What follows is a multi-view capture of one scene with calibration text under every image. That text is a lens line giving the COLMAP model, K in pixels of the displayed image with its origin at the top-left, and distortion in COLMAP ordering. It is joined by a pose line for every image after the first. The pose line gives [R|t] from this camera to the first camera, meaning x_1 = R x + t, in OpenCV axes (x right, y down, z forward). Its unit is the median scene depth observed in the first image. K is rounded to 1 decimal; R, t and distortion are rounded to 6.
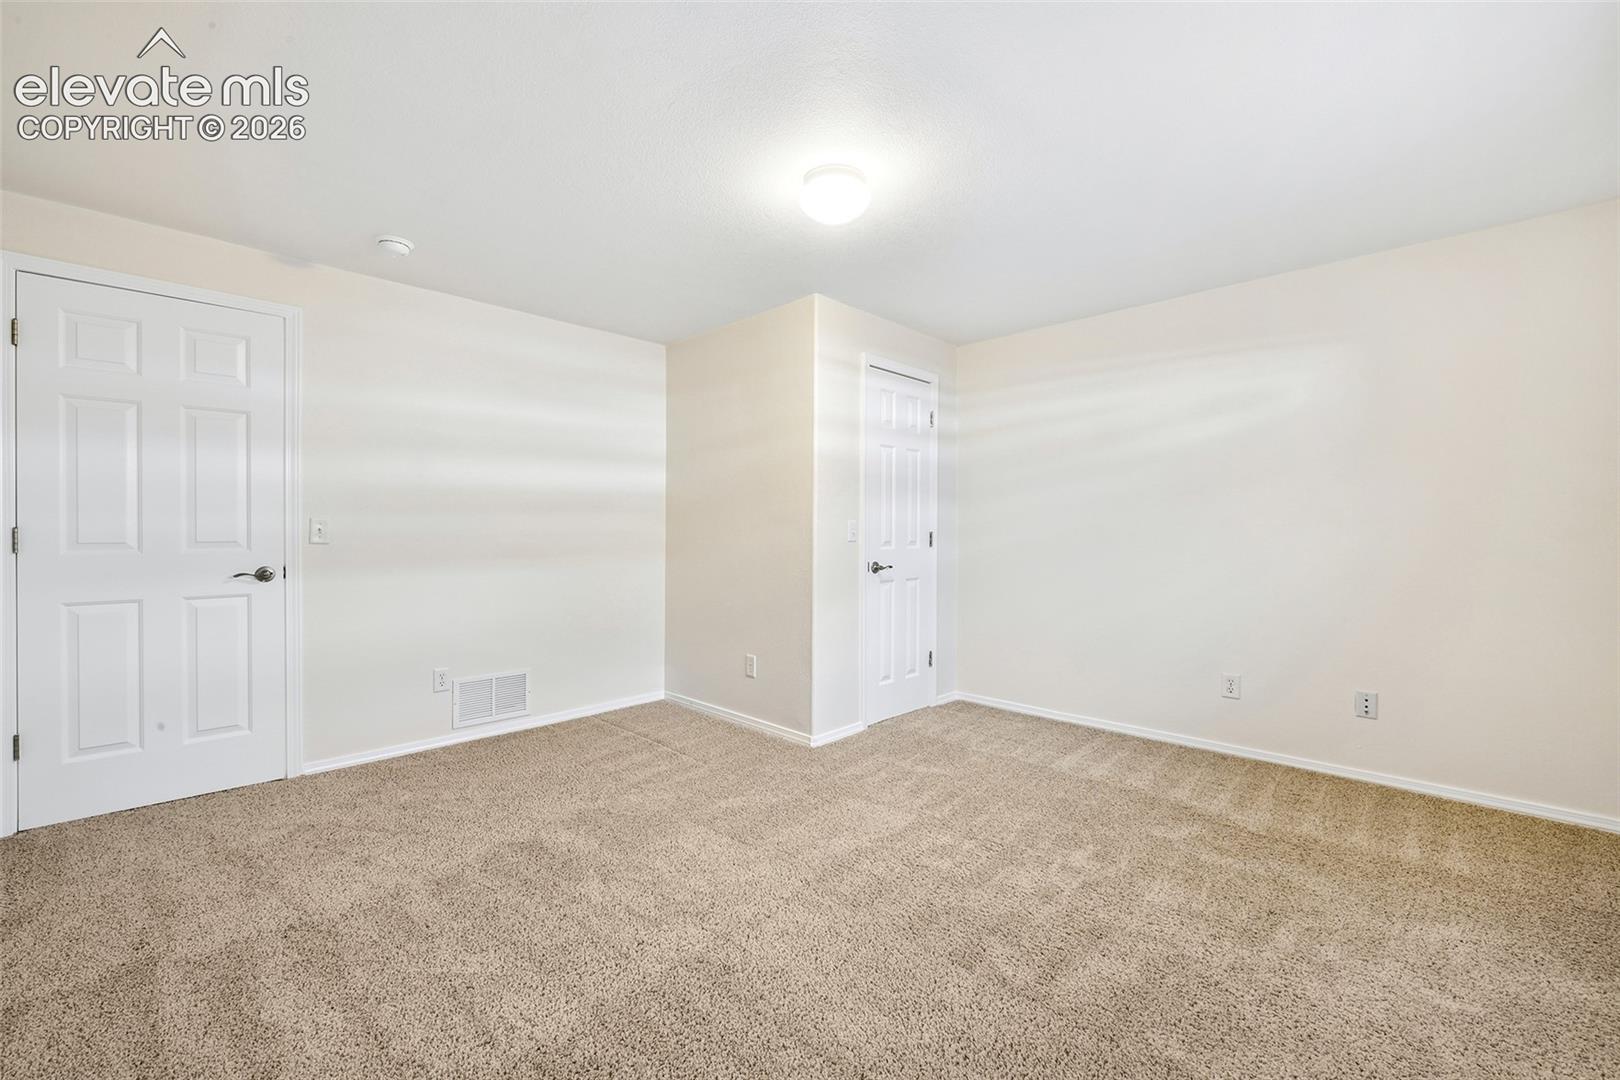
lens RADIAL K [[664.7, 0, 803.2], [0, 664.7, 538.0], [0, 0, 1]] dist [0.001659, -0.001594]
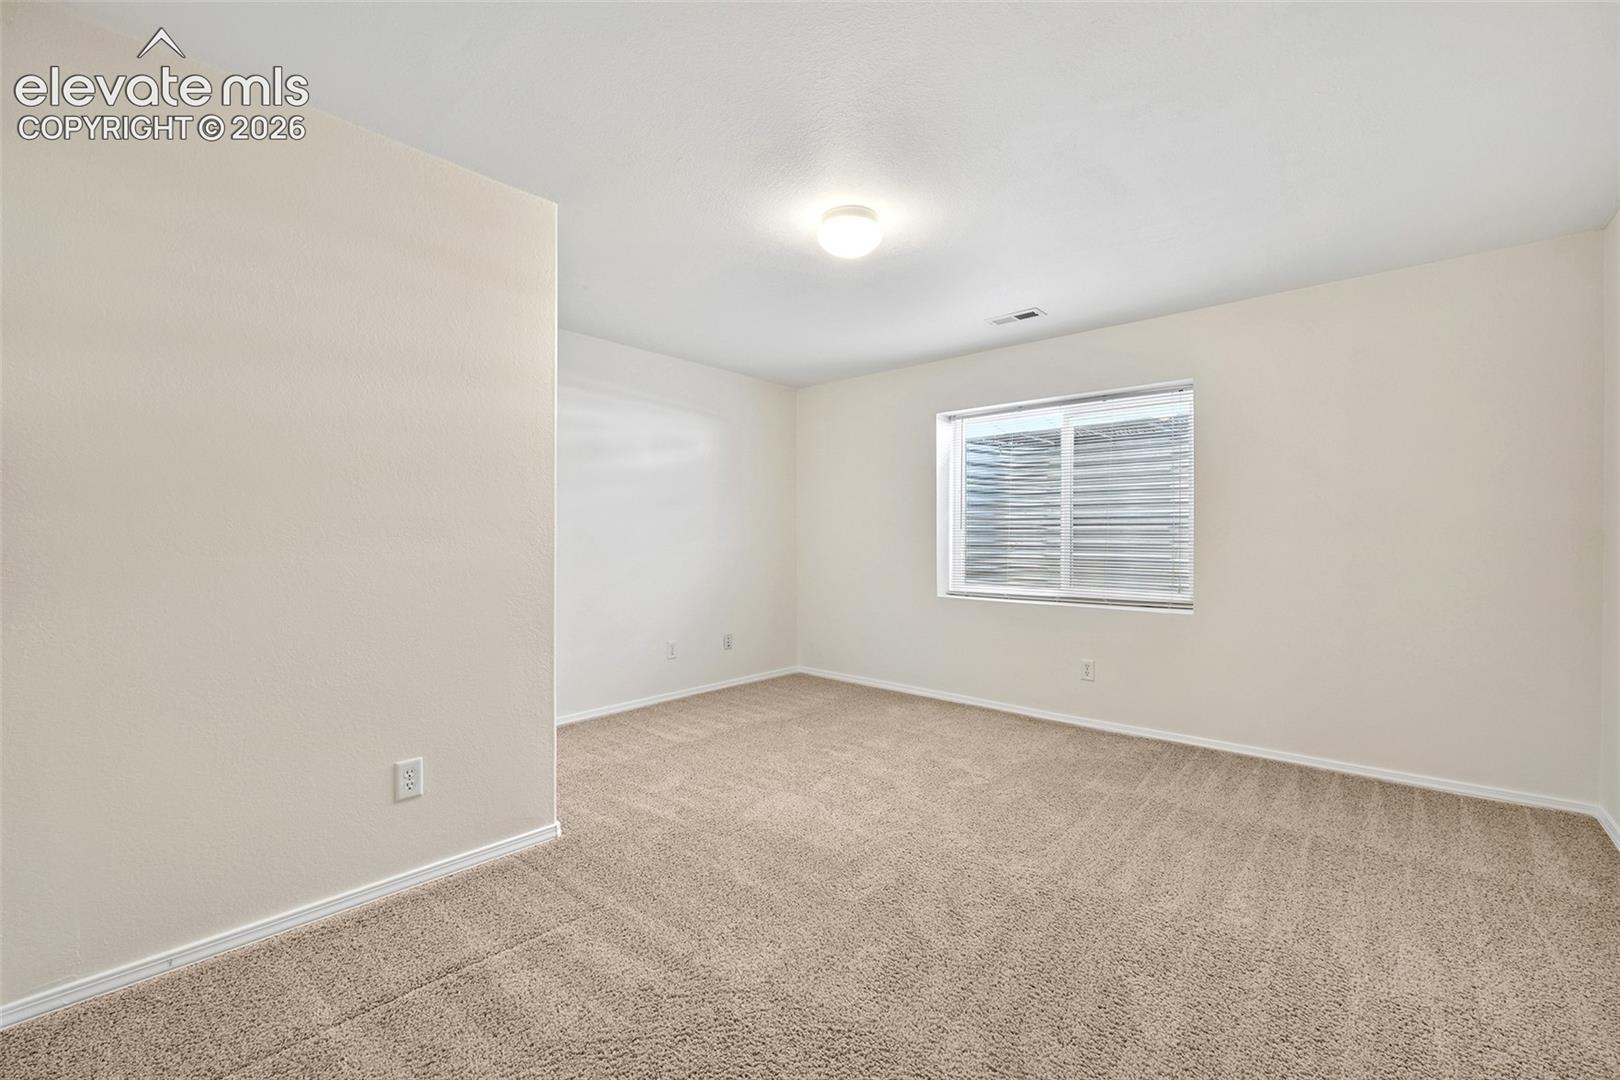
lens RADIAL K [[679.1, 0, 803.2], [0, 679.1, 537.6], [0, 0, 1]] dist [-0.002441, -0.002633]
pose [[-0.065131, -0.002280, 0.997874, -0.881351], [0.005682, 0.999980, 0.002656, -0.012884], [-0.997861, 0.005843, -0.065117, 0.934647]]
